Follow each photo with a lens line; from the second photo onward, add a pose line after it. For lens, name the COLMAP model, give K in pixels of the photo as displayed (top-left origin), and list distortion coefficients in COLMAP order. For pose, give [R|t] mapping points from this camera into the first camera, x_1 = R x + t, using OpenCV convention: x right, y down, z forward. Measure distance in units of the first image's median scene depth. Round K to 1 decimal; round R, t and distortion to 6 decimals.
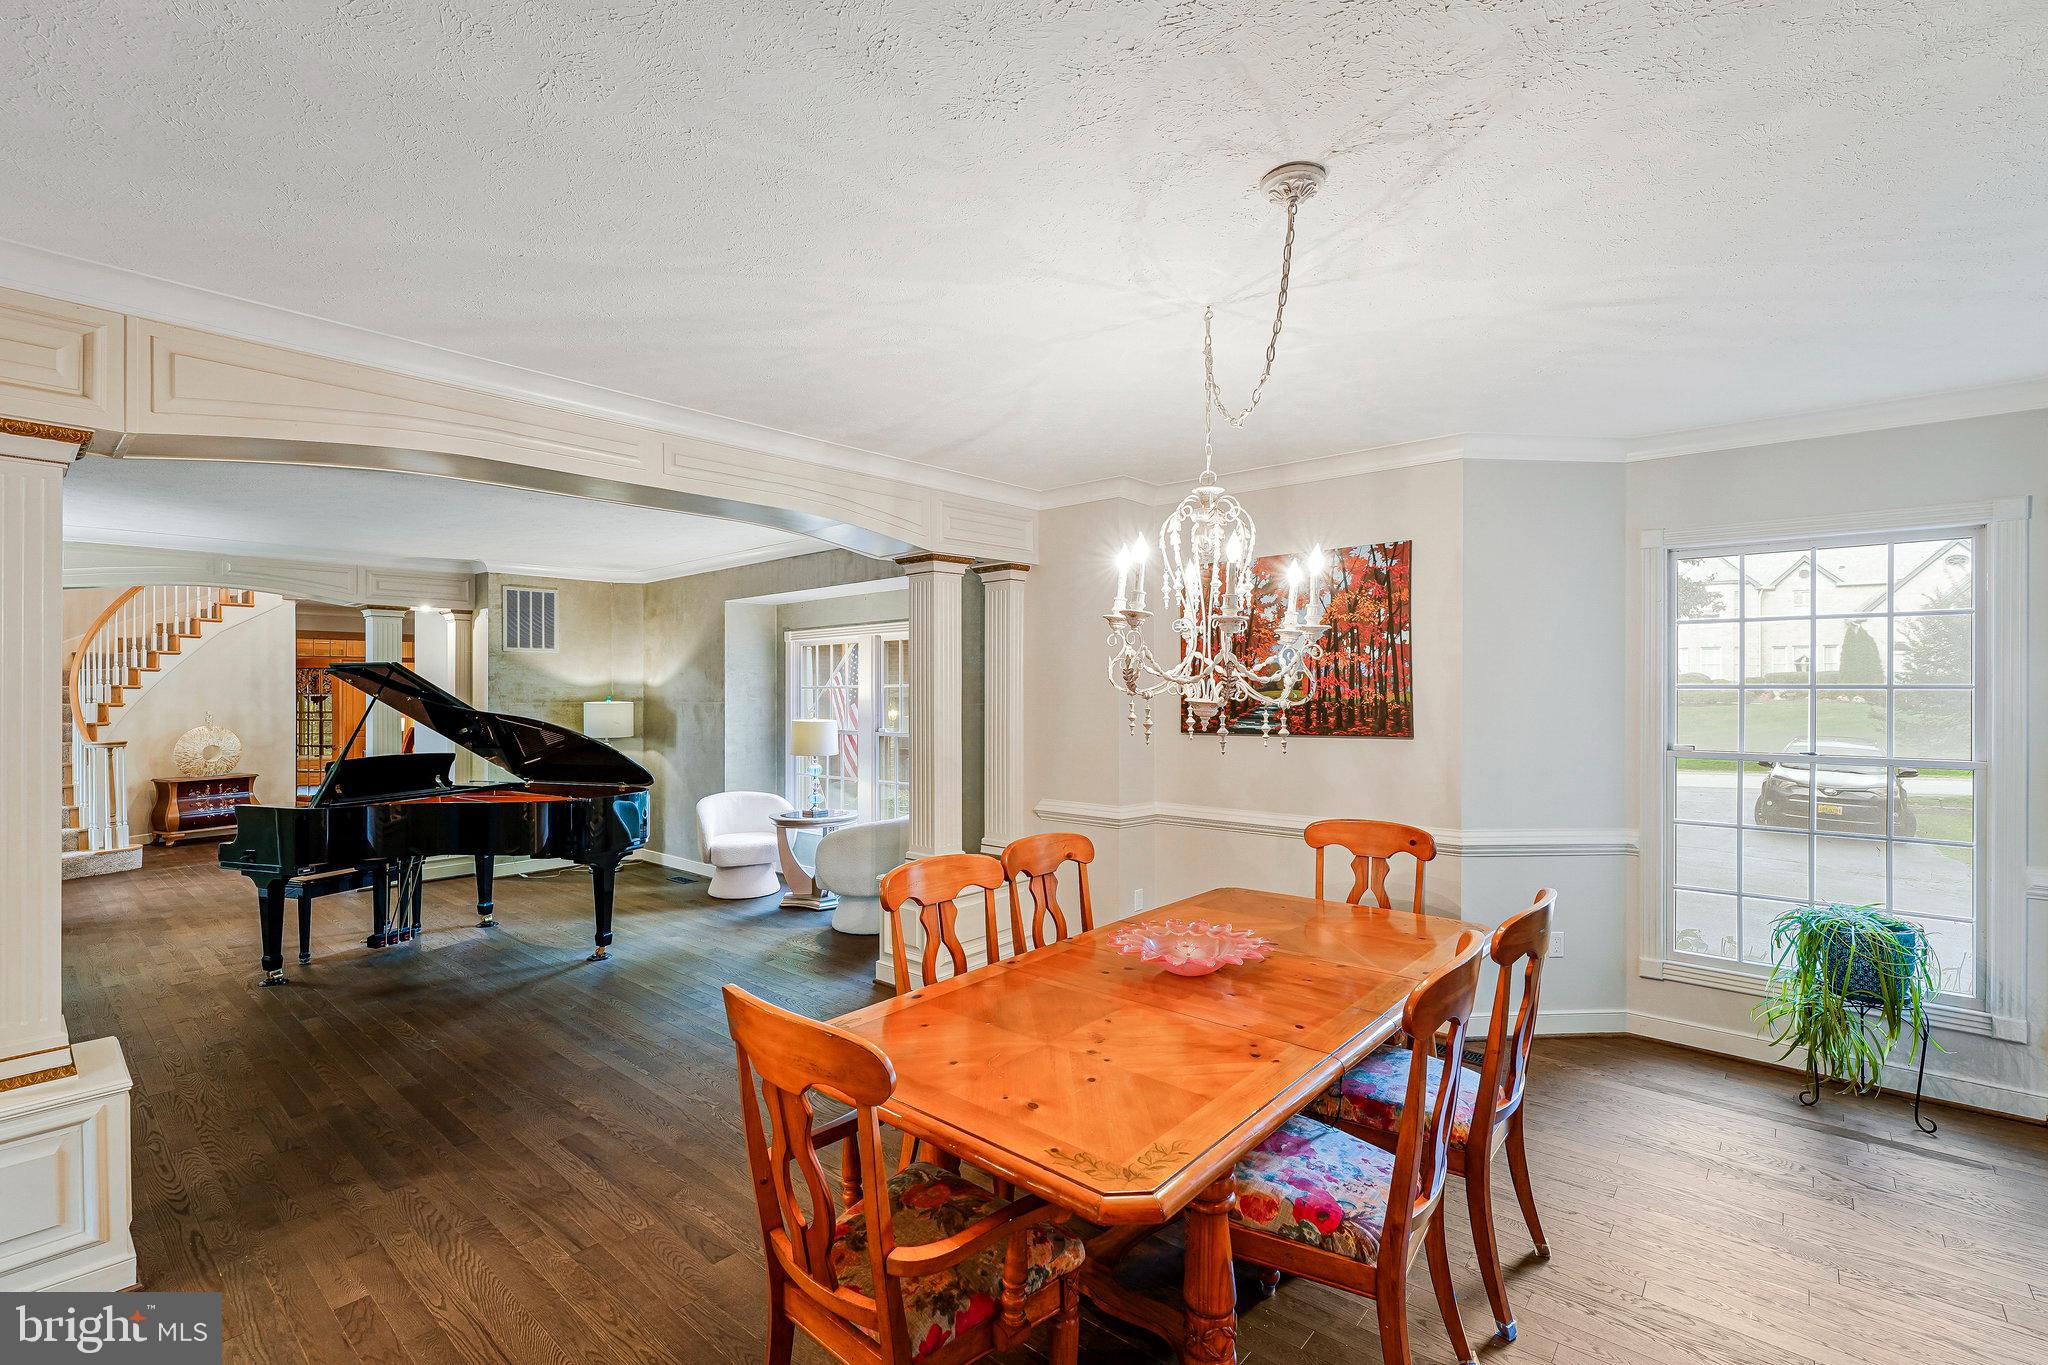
lens RADIAL K [[891.5, 0, 1023.8], [0, 891.5, 691.4], [0, 0, 1]] dist [-0.001110, -0.000029]
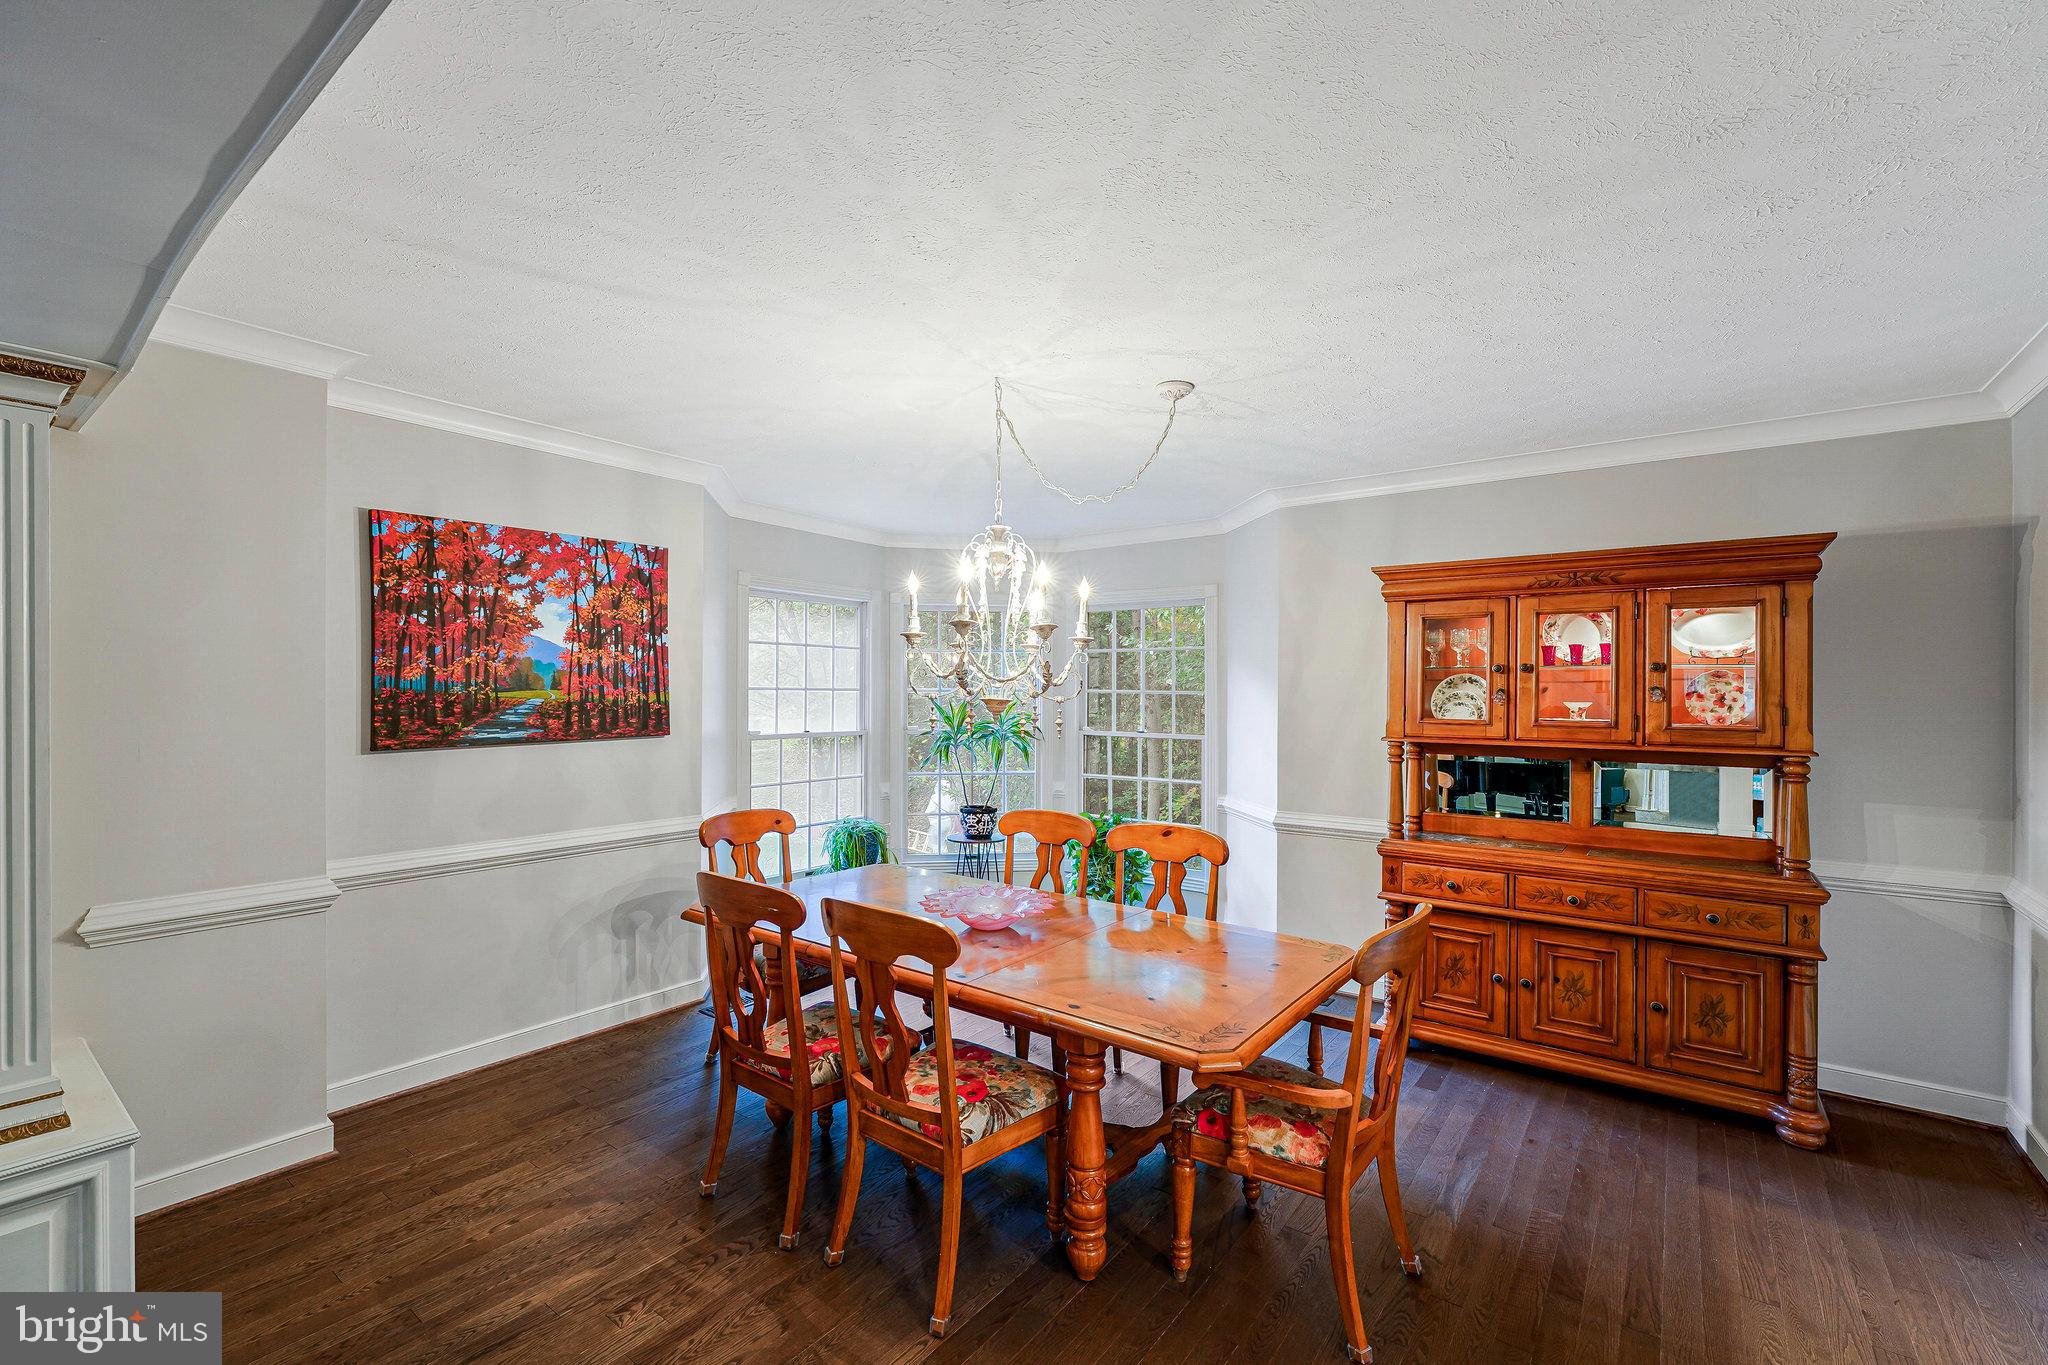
lens RADIAL K [[891.5, 0, 1022.6], [0, 891.5, 688.8], [0, 0, 1]] dist [-0.001110, -0.000029]
pose [[-0.062594, 0.005521, 0.998024, -0.625405], [0.000095, 0.999985, -0.005526, 0.002438], [-0.998039, -0.000251, -0.062594, 0.630417]]
